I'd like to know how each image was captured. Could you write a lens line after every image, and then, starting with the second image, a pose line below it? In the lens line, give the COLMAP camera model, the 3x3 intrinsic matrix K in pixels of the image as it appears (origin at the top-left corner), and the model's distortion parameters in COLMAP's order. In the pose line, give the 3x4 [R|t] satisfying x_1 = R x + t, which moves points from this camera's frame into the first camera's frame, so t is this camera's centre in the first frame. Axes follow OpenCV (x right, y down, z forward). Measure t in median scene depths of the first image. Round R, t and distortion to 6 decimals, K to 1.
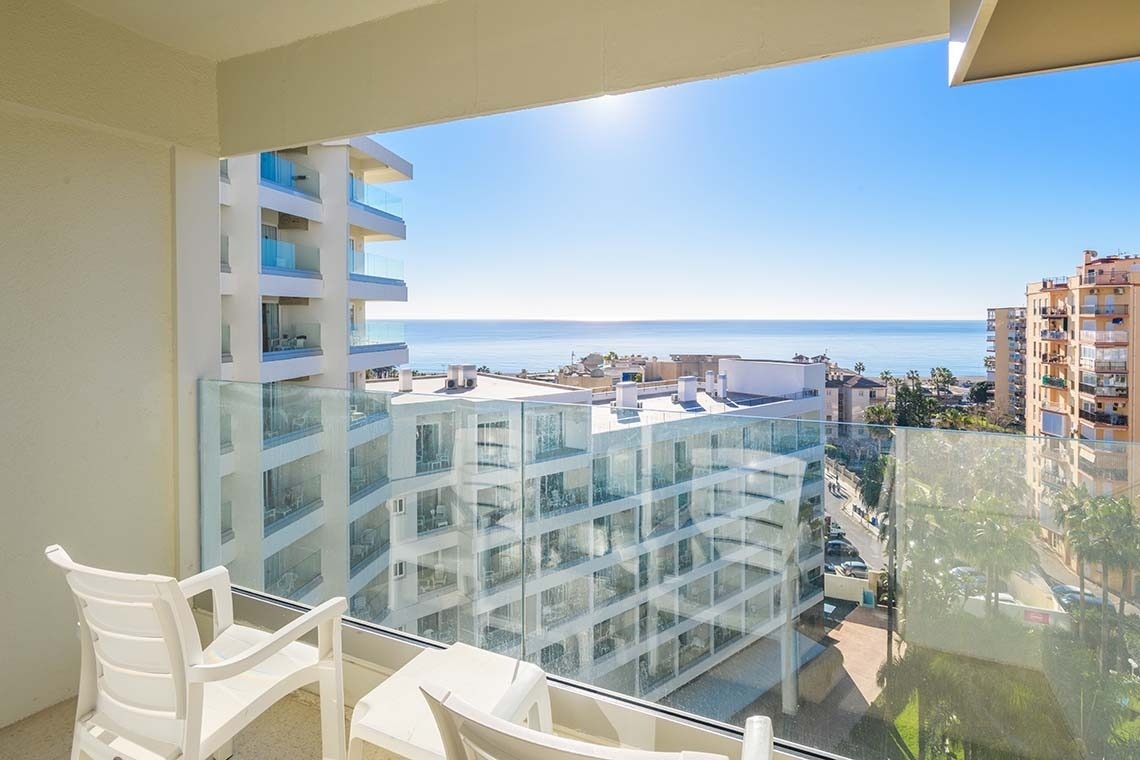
lens RADIAL K [[582.3, 0, 580.3], [0, 582.3, 321.3], [0, 0, 1]] dist [0.009952, -0.003105]
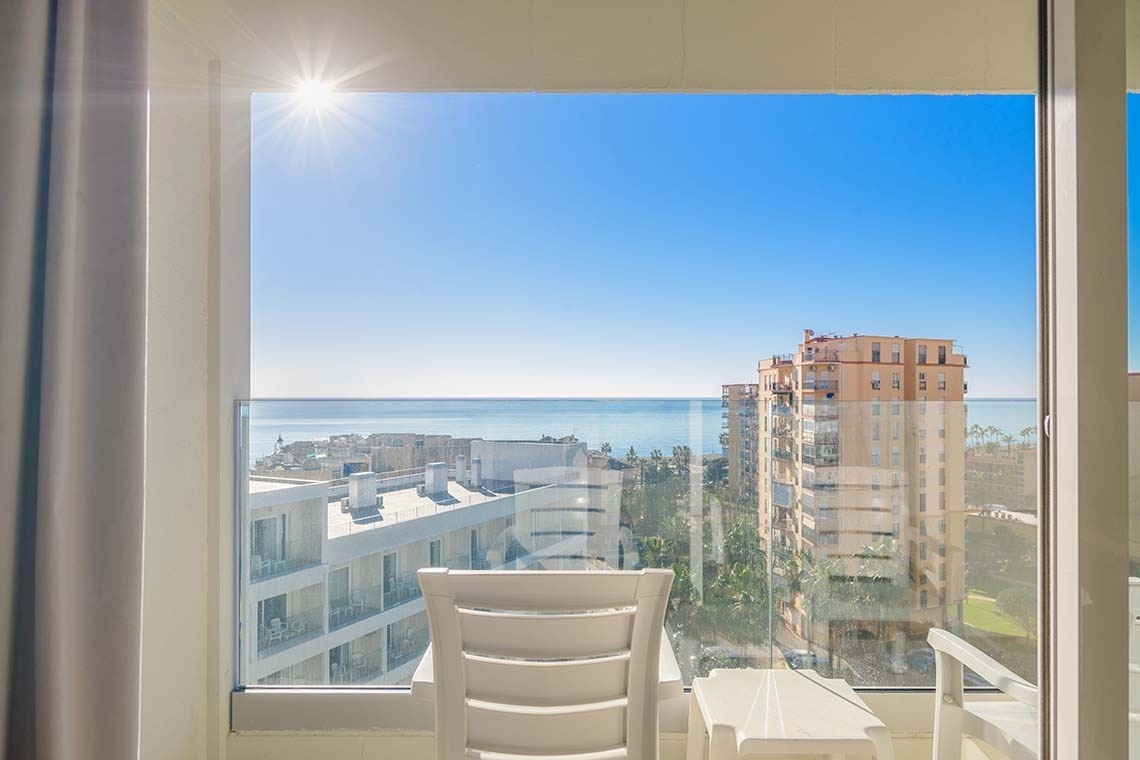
lens RADIAL K [[706.5, 0, 580.5], [0, 706.5, 391.3], [0, 0, 1]] dist [0.006694, 0.001666]
pose [[0.913093, 0.001843, 0.407746, -0.029092], [0.003165, 0.999928, -0.011607, 0.004549], [-0.407738, 0.011888, 0.913021, 0.001189]]
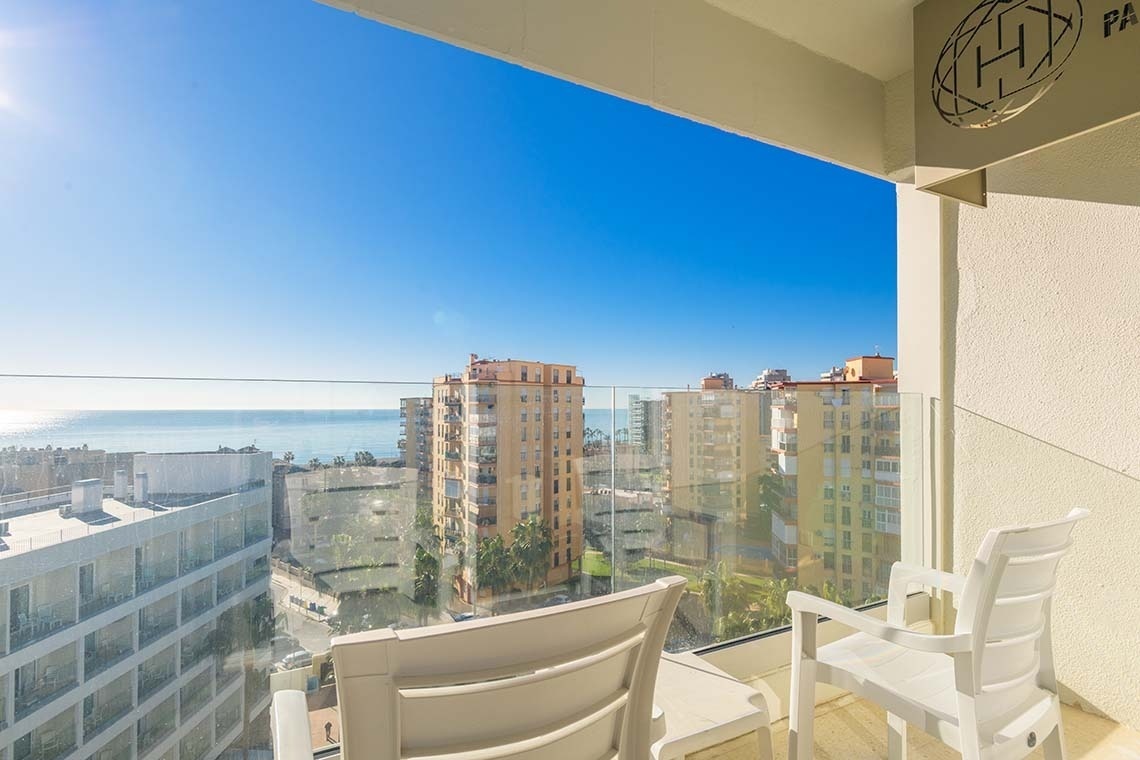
lens RADIAL K [[582.3, 0, 585.2], [0, 582.3, 400.4], [0, 0, 1]] dist [0.009952, -0.003105]
pose [[0.599034, 0.007779, 0.800686, -0.030504], [0.007303, 0.999858, -0.015178, 0.005824], [-0.800691, 0.014939, 0.598892, 0.014633]]
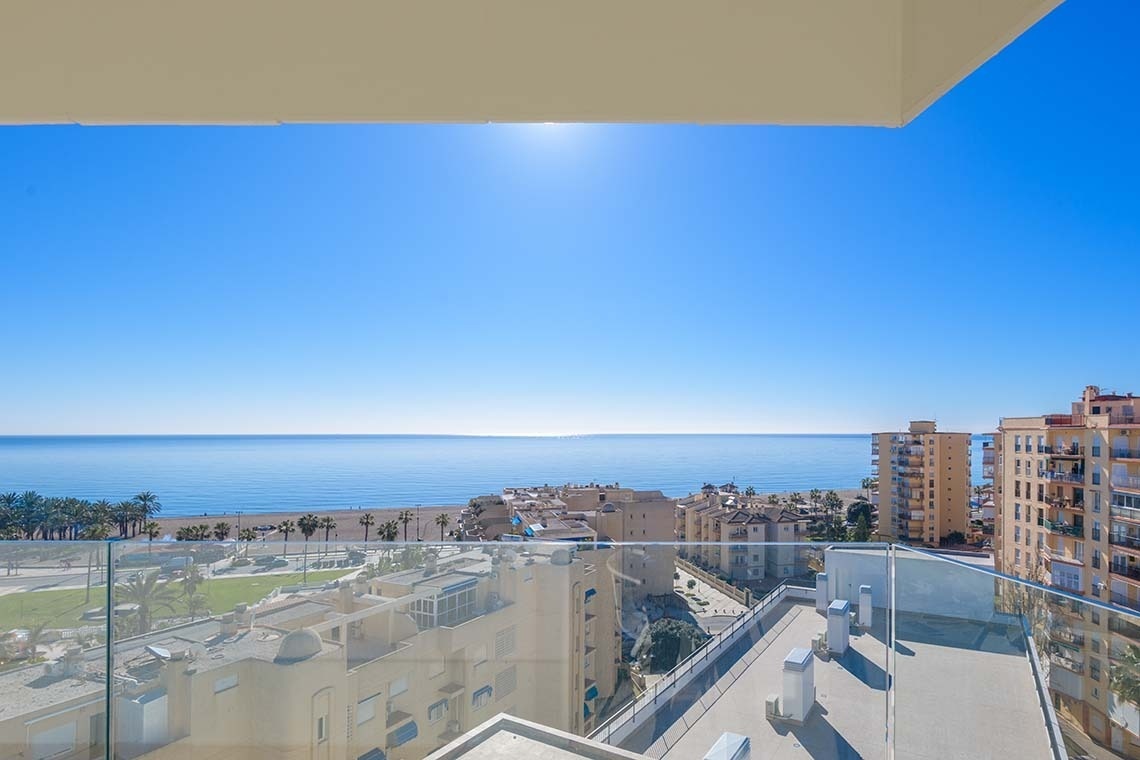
lens RADIAL K [[592.0, 0, 659.2], [0, 592.0, 425.6], [0, 0, 1]] dist [0.011849, -0.003022]
pose [[0.908810, 0.005317, 0.417177, -0.154113], [-0.001516, 0.999954, -0.009441, -0.049429], [-0.417208, 0.007948, 0.908776, 0.438741]]
